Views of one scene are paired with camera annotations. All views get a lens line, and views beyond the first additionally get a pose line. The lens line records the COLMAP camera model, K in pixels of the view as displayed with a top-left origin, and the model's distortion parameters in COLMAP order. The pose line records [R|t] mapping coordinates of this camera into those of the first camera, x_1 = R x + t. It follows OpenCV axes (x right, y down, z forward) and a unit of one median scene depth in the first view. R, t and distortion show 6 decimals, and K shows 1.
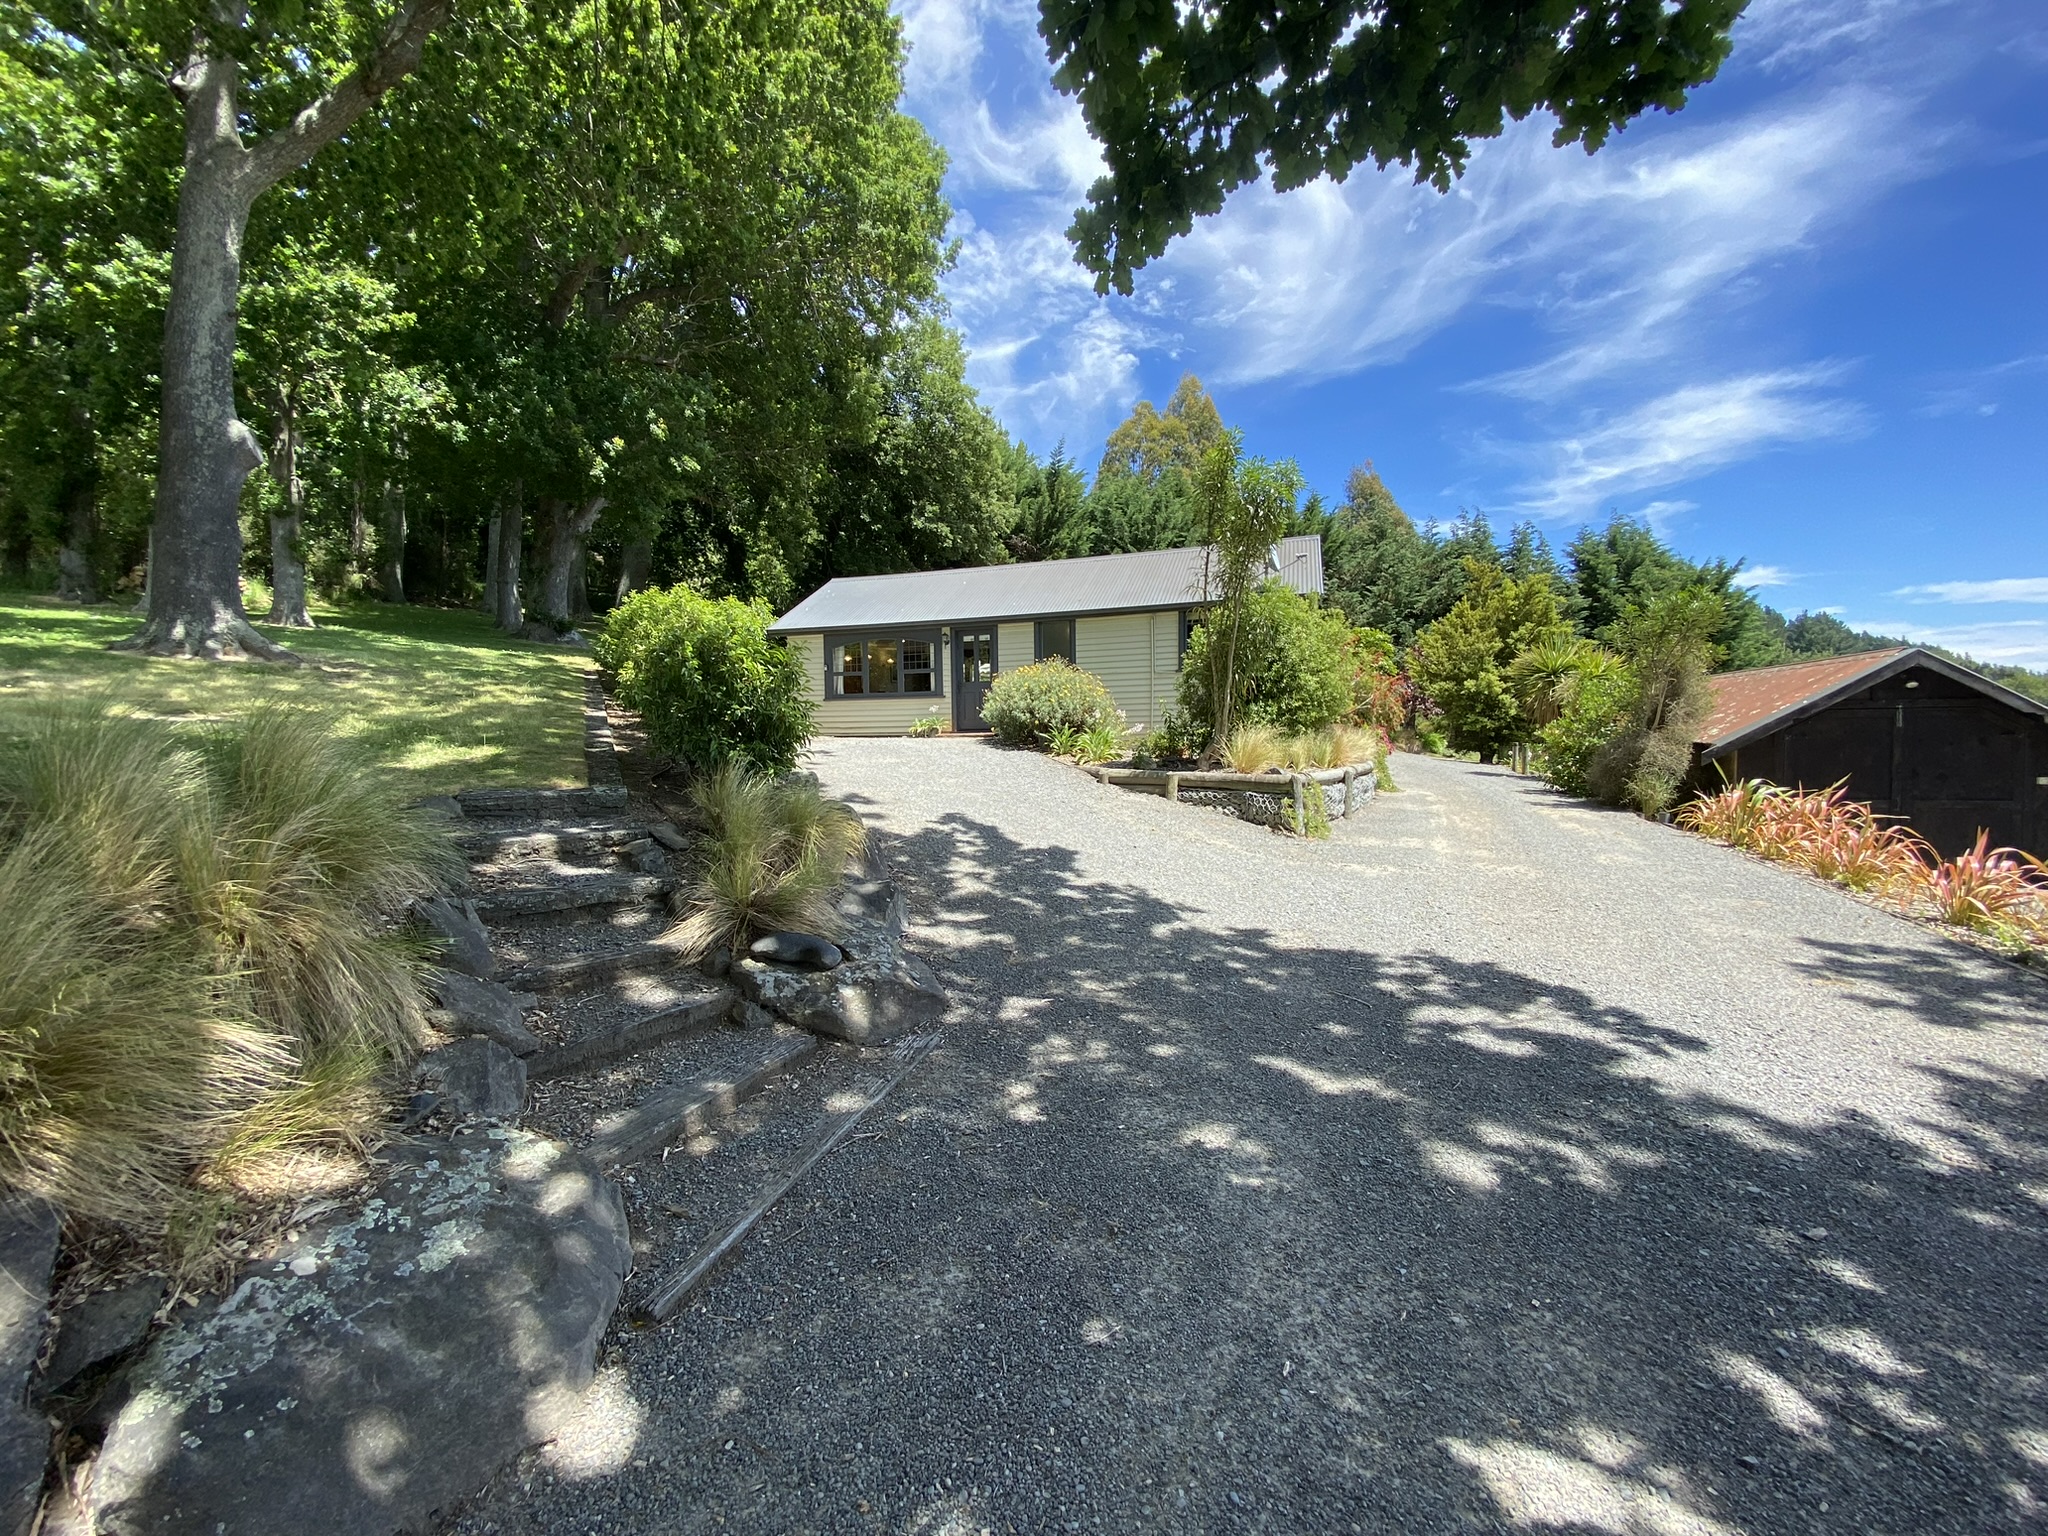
lens RADIAL K [[830.4, 0, 1031.2], [0, 830.4, 761.7], [0, 0, 1]] dist [-0.002088, -0.000275]
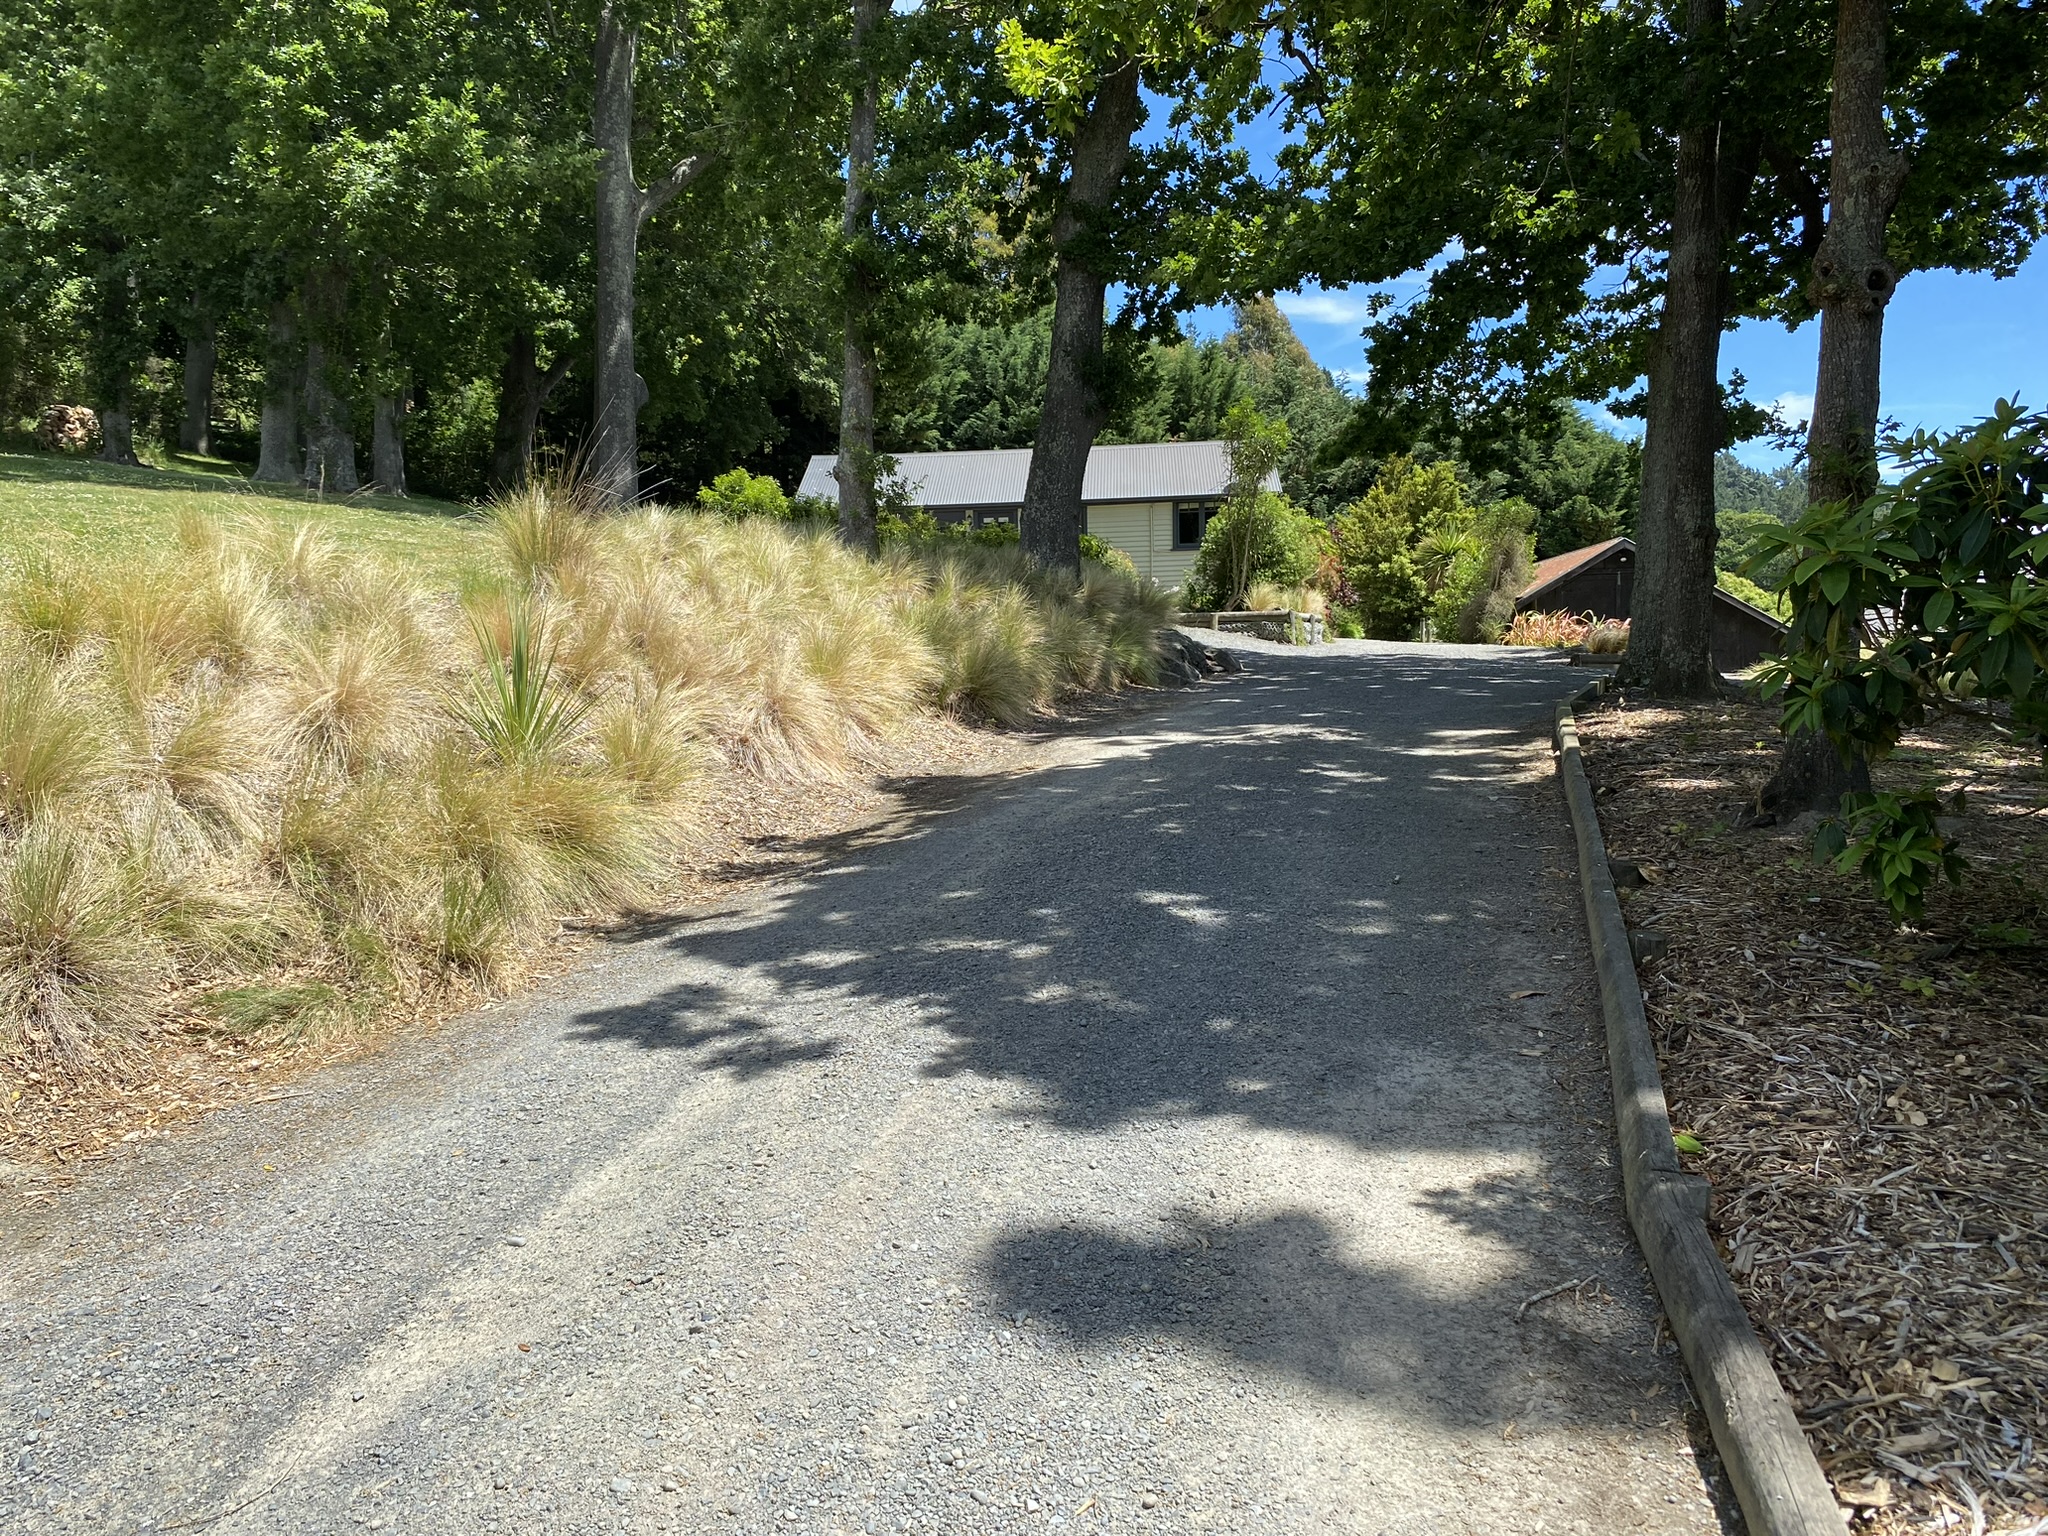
lens RADIAL K [[1548.8, 0, 1021.1], [0, 1548.8, 767.5], [0, 0, 1]] dist [0.065186, 0.000934]
pose [[0.967855, -0.024387, 0.250323, -0.406732], [0.017813, 0.999435, 0.028494, 0.094405], [-0.250876, -0.023119, 0.967743, -0.778115]]
